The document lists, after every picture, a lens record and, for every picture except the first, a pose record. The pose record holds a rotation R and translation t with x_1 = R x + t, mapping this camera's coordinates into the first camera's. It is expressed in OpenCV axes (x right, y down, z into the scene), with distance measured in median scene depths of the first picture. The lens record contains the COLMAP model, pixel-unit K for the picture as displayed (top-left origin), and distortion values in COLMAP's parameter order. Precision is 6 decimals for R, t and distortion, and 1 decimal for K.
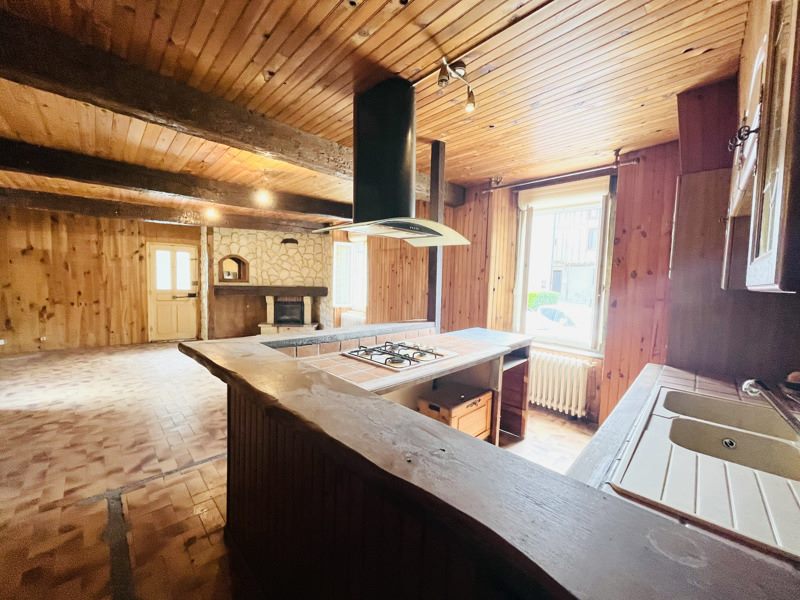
lens RADIAL K [[309.8, 0, 400.0], [0, 309.8, 300.0], [0, 0, 1]] dist [-0.001430, -0.000137]
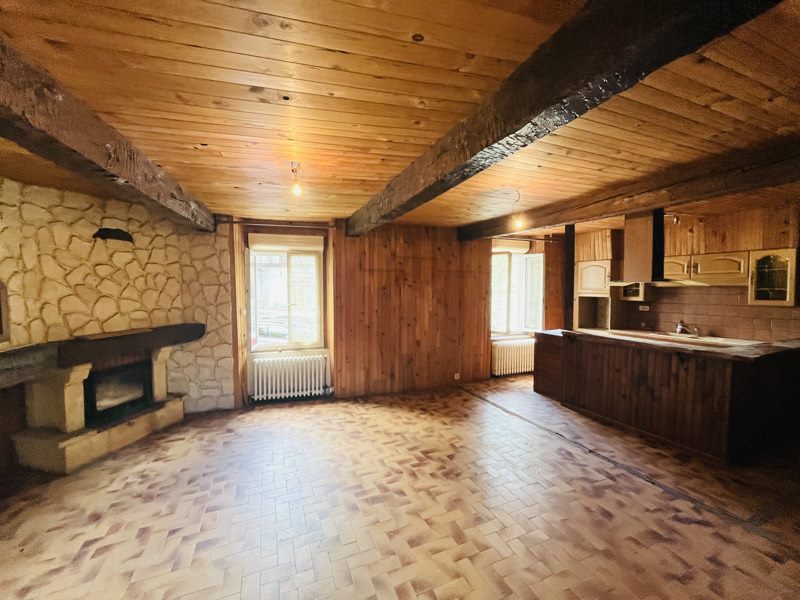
lens RADIAL K [[309.8, 0, 400.0], [0, 309.8, 300.0], [0, 0, 1]] dist [-0.001430, -0.000137]
pose [[0.388462, -0.068886, 0.918886, -0.630045], [0.077339, 0.996121, 0.041980, -0.081841], [-0.918213, 0.054758, 0.392283, 0.444704]]
